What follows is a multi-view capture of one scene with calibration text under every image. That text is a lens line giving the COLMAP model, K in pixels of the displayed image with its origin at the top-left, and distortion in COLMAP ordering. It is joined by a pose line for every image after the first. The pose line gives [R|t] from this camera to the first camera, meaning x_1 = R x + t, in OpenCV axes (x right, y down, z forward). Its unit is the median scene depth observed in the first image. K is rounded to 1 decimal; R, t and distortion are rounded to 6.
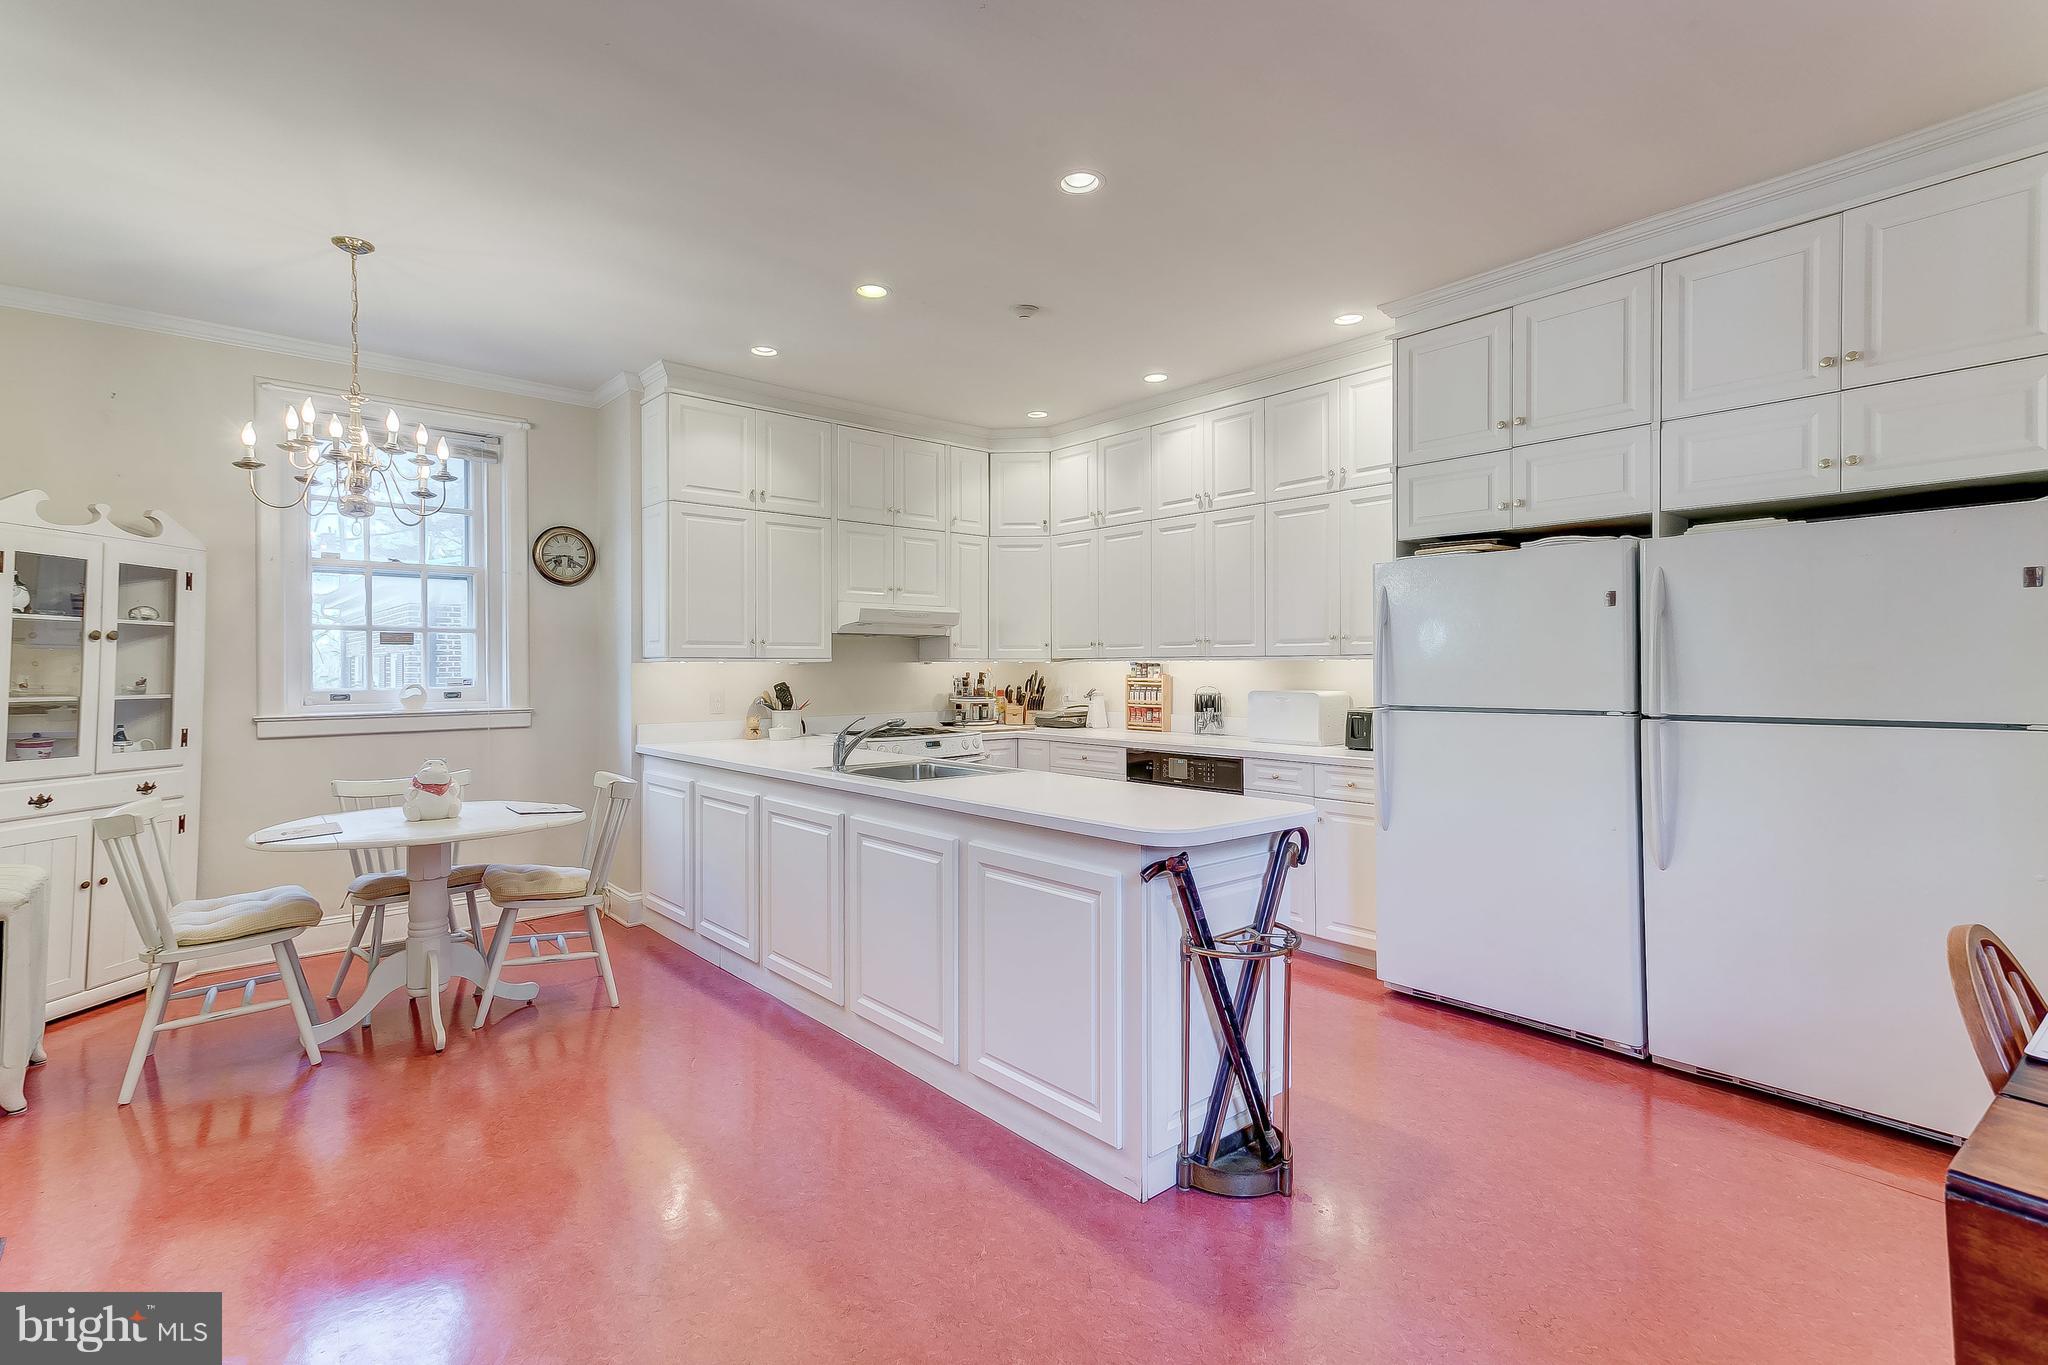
lens RADIAL K [[987.8, 0, 1032.2], [0, 987.8, 665.2], [0, 0, 1]] dist [0.043581, 0.000149]
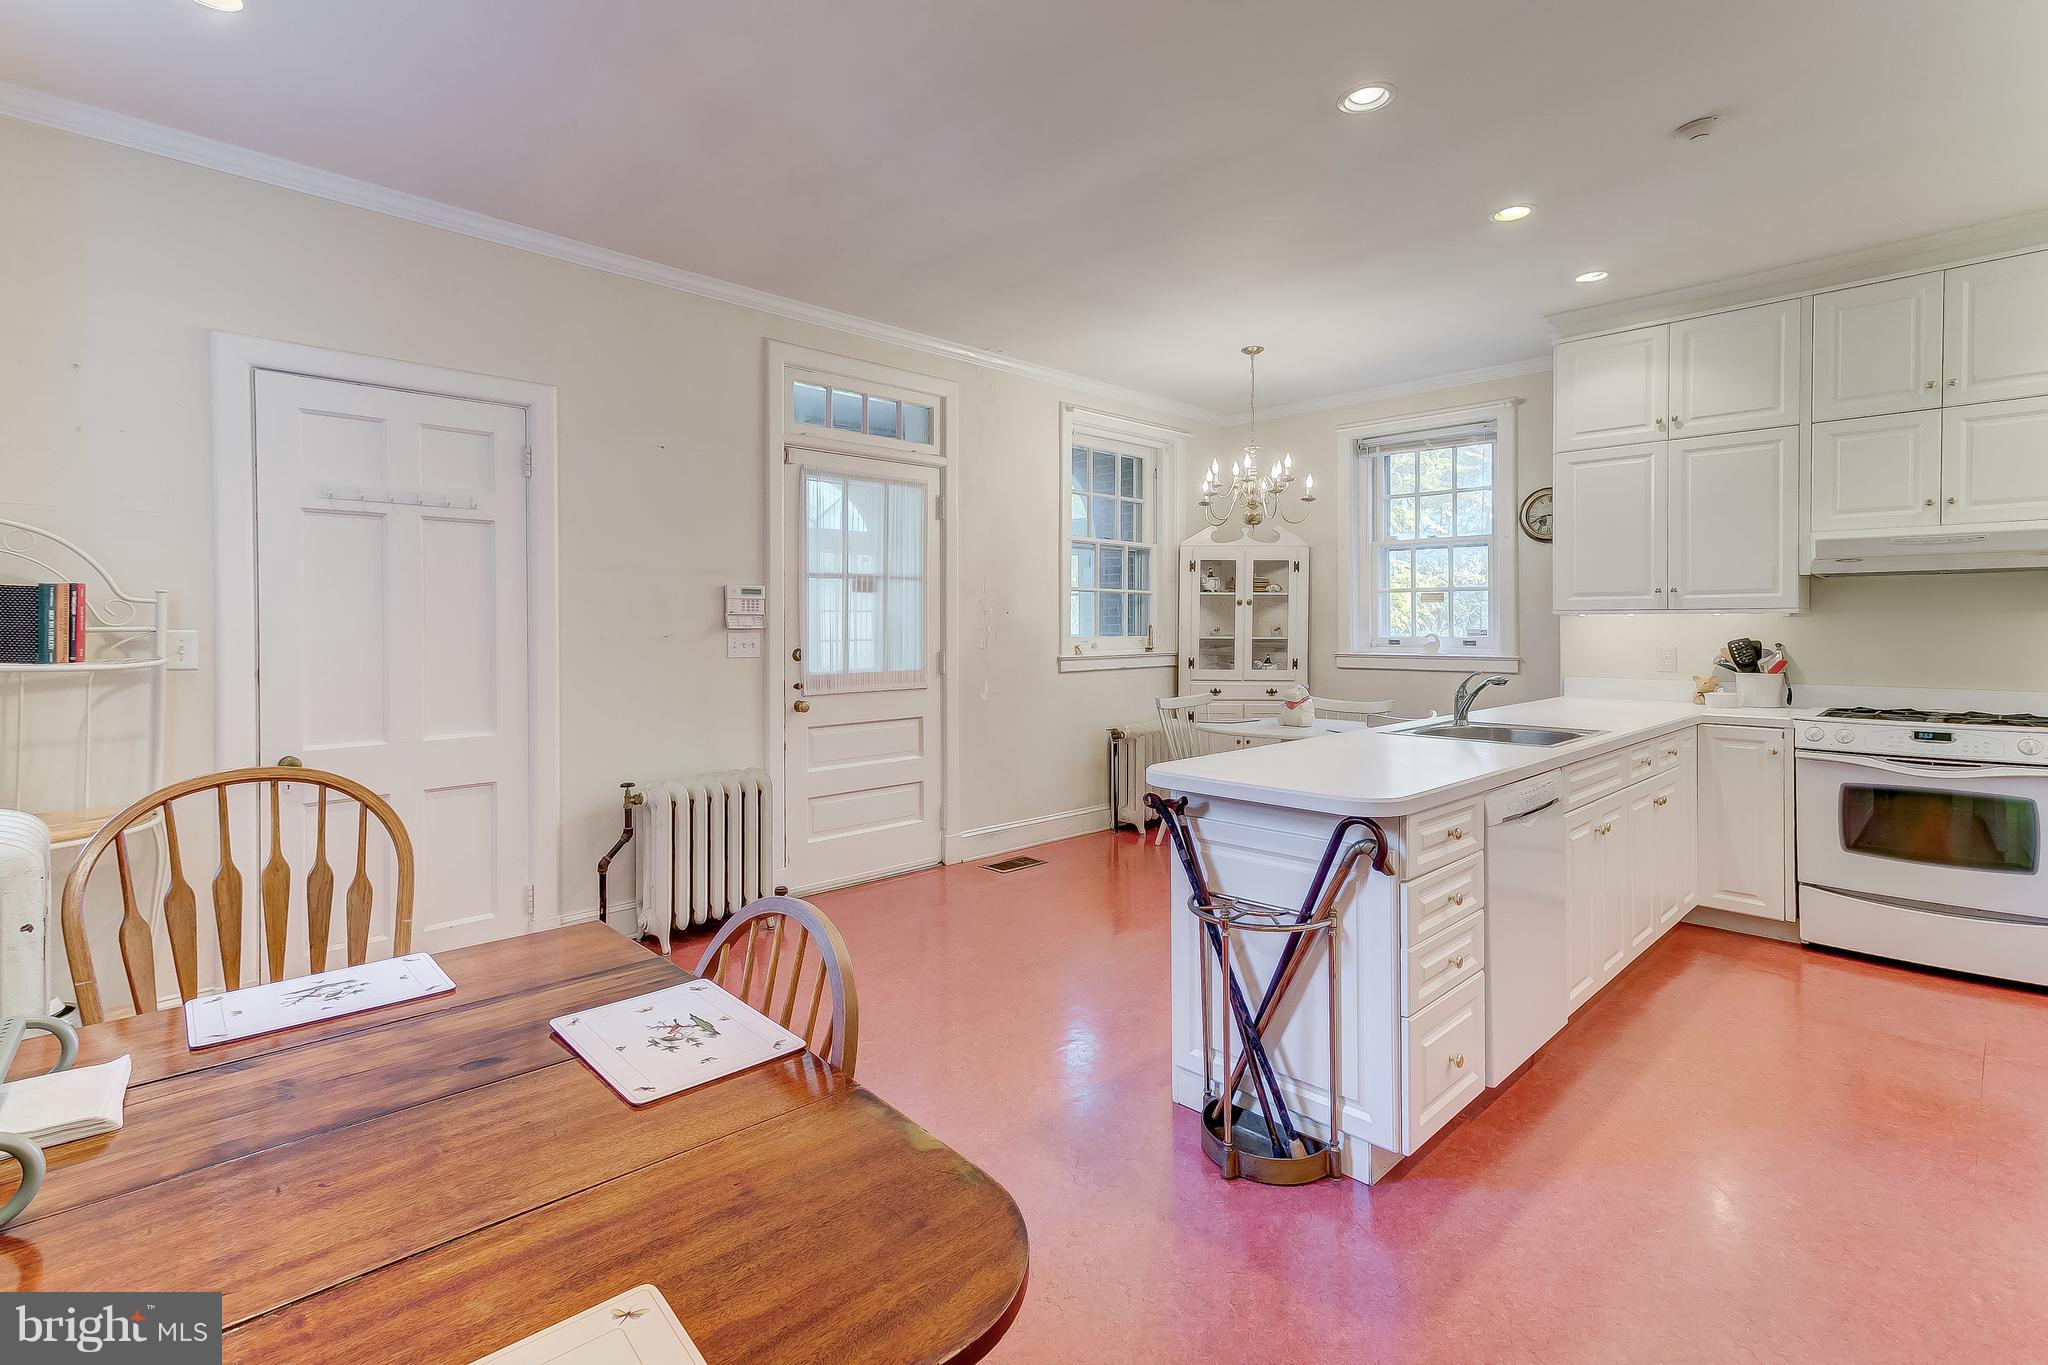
lens RADIAL K [[987.8, 0, 1032.2], [0, 987.8, 665.2], [0, 0, 1]] dist [0.043581, 0.000149]
pose [[0.085723, 0.047676, -0.995178, 0.662033], [0.005312, 0.998818, 0.048308, -0.004683], [0.996305, -0.009427, 0.085368, 0.422722]]
